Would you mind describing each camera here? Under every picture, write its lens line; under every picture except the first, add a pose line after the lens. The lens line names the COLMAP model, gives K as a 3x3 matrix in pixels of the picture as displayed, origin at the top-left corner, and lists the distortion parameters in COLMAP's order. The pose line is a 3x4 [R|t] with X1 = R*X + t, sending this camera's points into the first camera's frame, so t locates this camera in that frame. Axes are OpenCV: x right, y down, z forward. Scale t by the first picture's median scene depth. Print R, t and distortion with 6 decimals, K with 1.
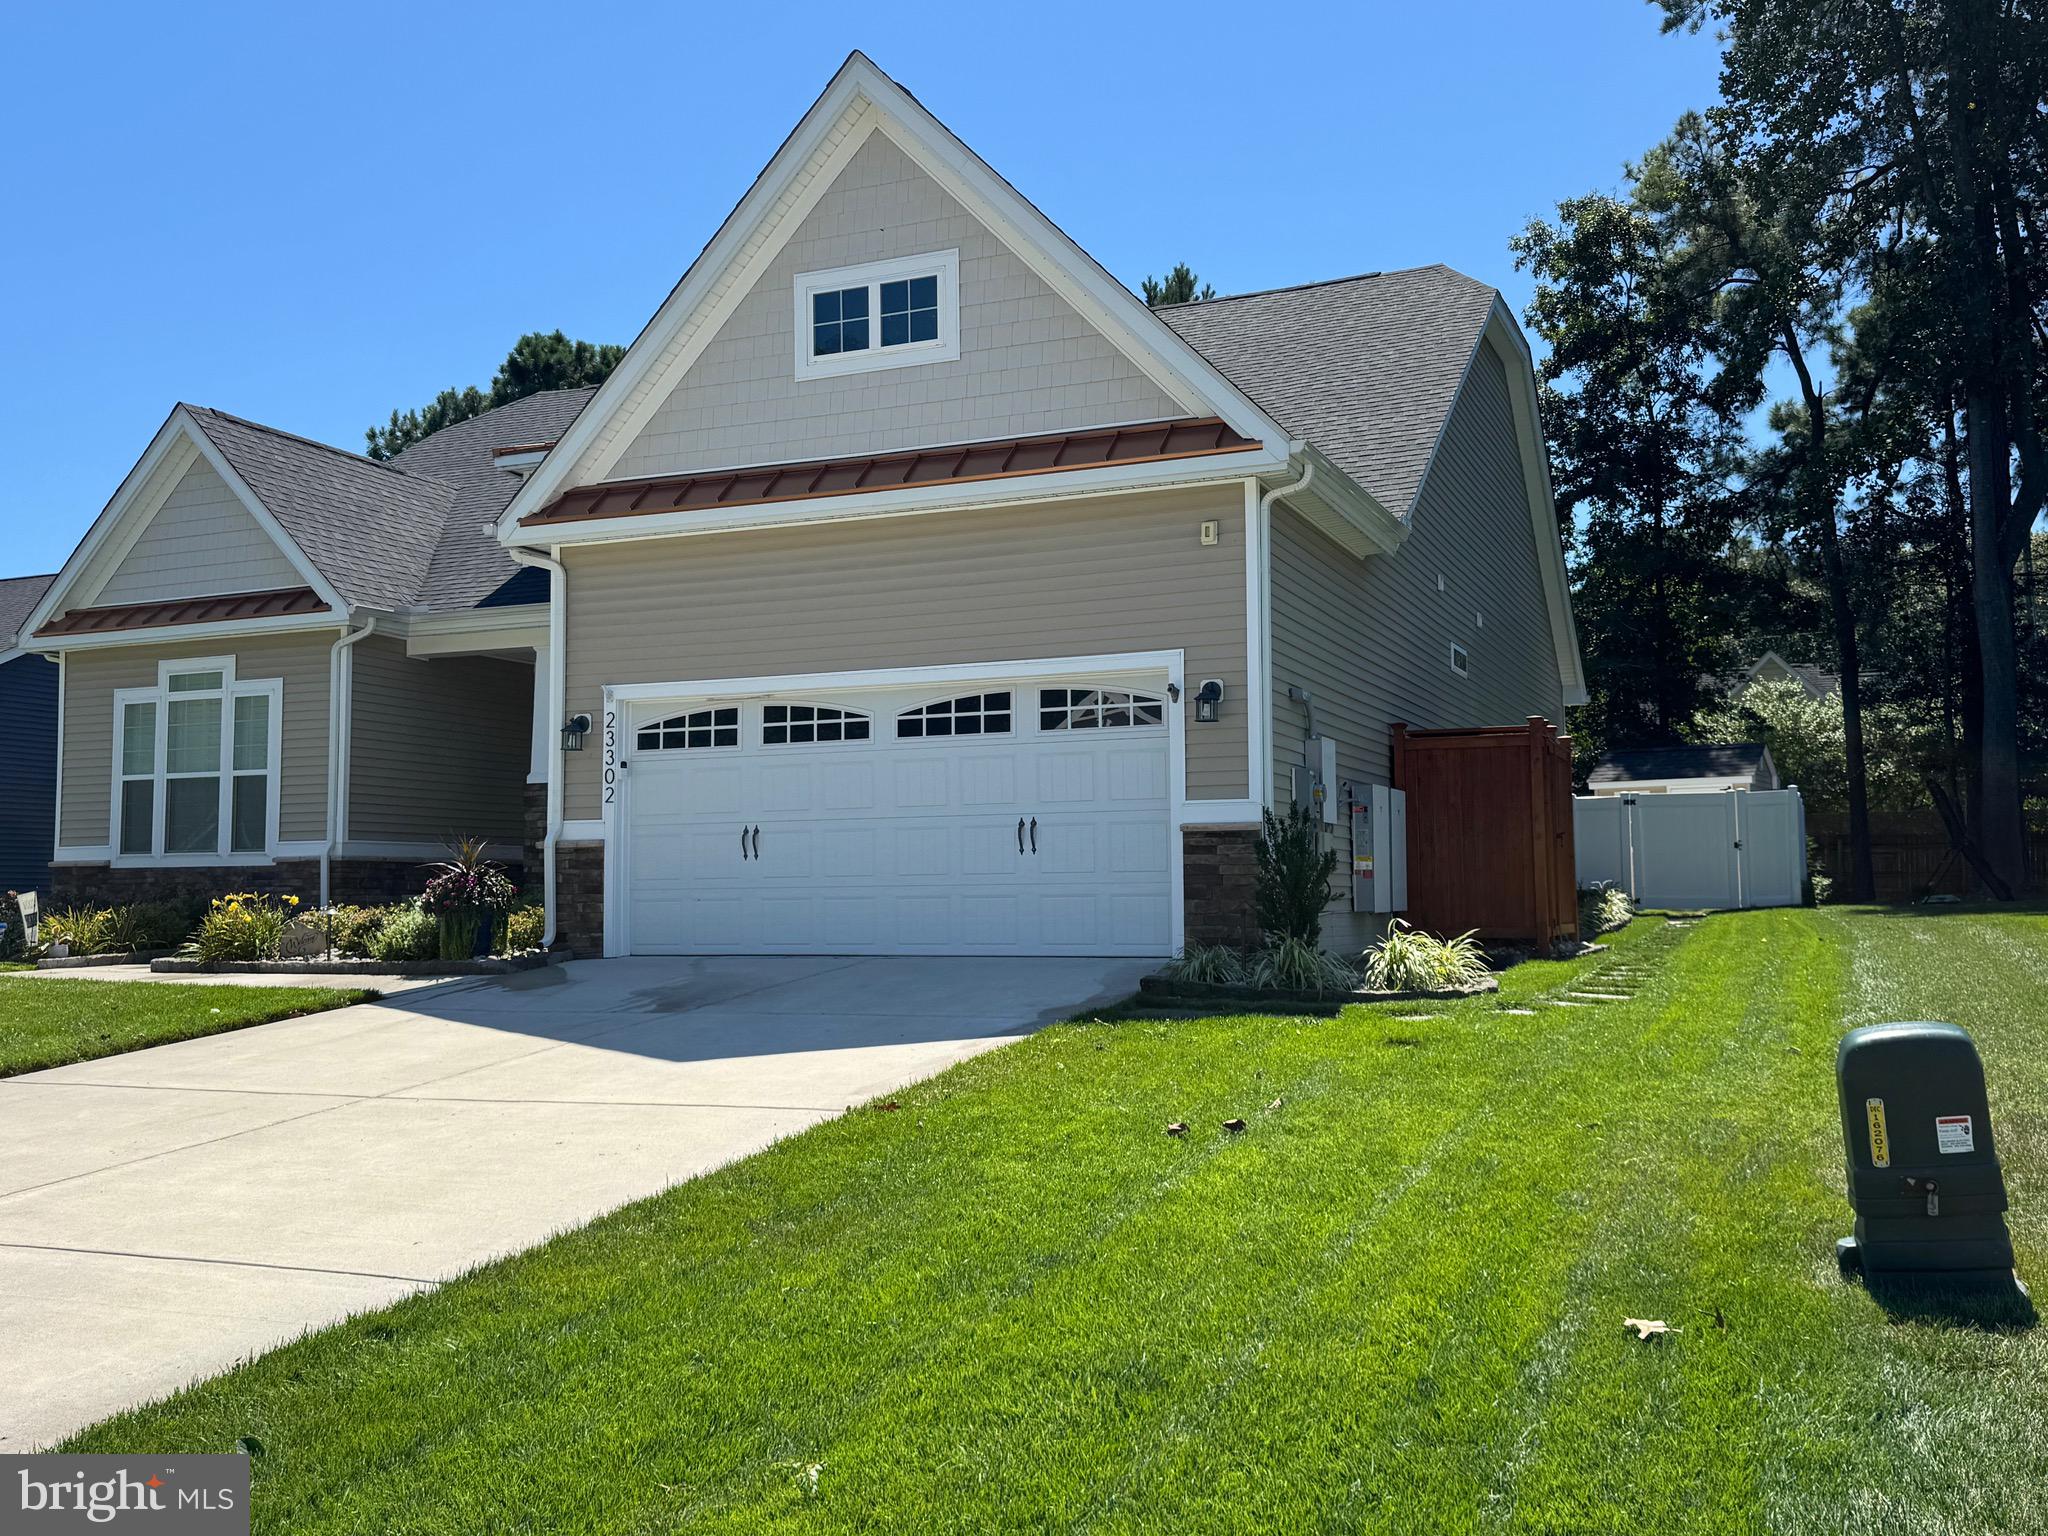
lens RADIAL K [[1809.0, 0, 1025.2], [0, 1809.0, 762.7], [0, 0, 1]] dist [0.171083, -0.367222]
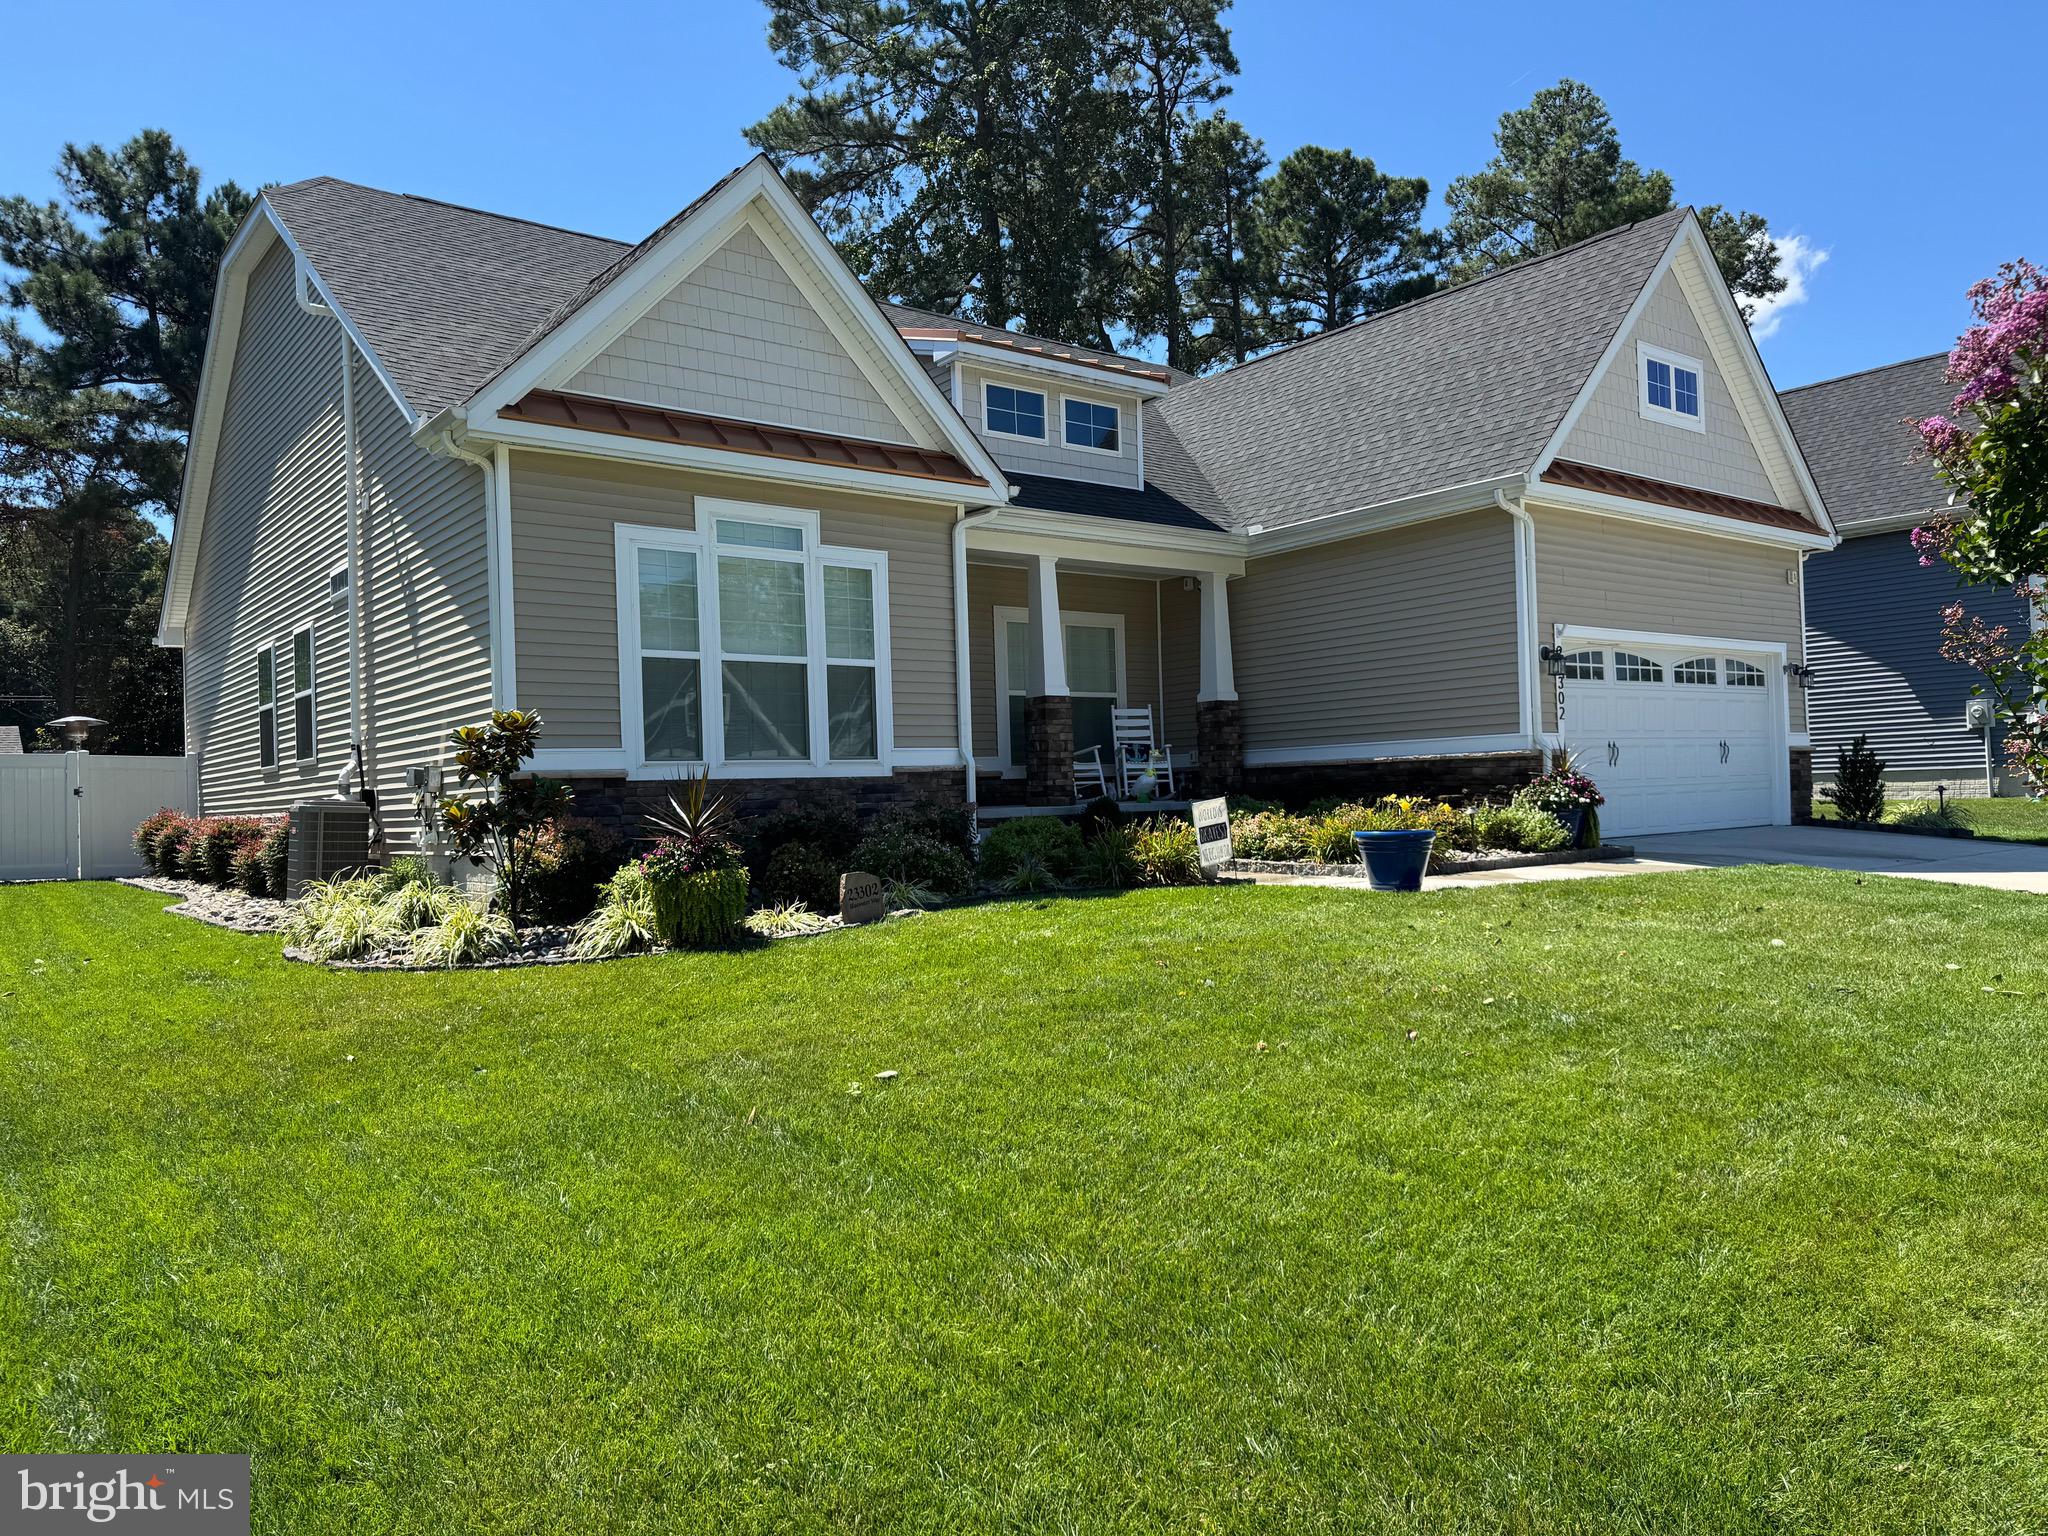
lens RADIAL K [[1445.8, 0, 1023.9], [0, 1445.8, 769.7], [0, 0, 1]] dist [0.180283, -0.404023]
pose [[0.473613, 0.010298, 0.880673, -1.304481], [-0.034662, 0.999375, 0.006955, 0.062936], [-0.880051, -0.033819, 0.473674, 0.867604]]
